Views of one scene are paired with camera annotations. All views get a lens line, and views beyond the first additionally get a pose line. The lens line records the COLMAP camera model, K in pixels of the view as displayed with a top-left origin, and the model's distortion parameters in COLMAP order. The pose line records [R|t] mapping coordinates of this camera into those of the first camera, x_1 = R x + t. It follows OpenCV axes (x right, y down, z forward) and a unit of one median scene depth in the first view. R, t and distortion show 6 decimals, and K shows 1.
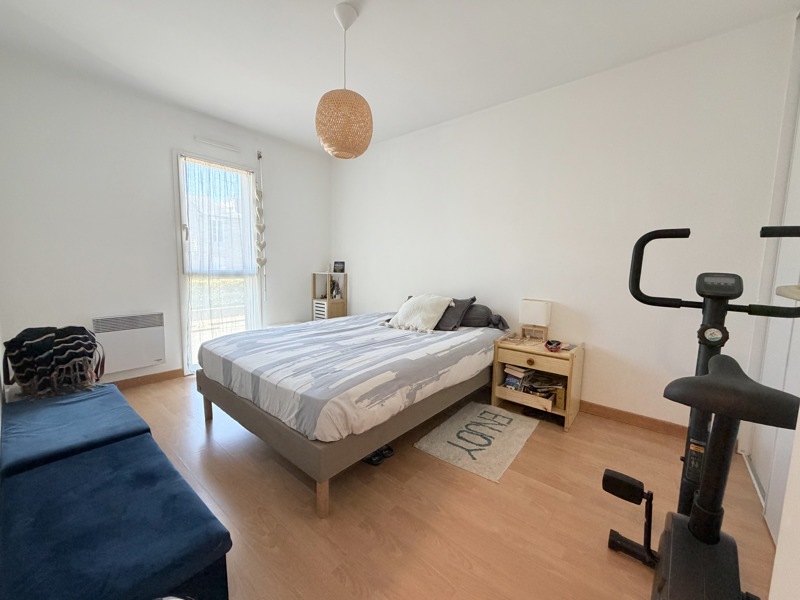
lens RADIAL K [[318.7, 0, 397.4], [0, 318.7, 296.8], [0, 0, 1]] dist [-0.000528, -0.000007]
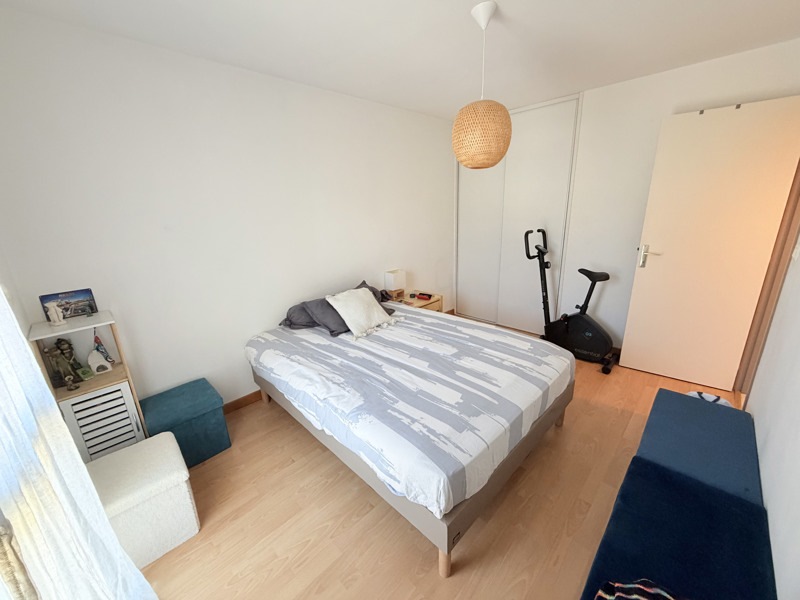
lens RADIAL K [[318.7, 0, 399.4], [0, 318.7, 302.5], [0, 0, 1]] dist [-0.000528, -0.000007]
pose [[0.069790, -0.280535, 0.957303, -1.181084], [0.146174, 0.952161, 0.268372, -0.312090], [-0.986794, 0.121203, 0.107458, 1.139918]]
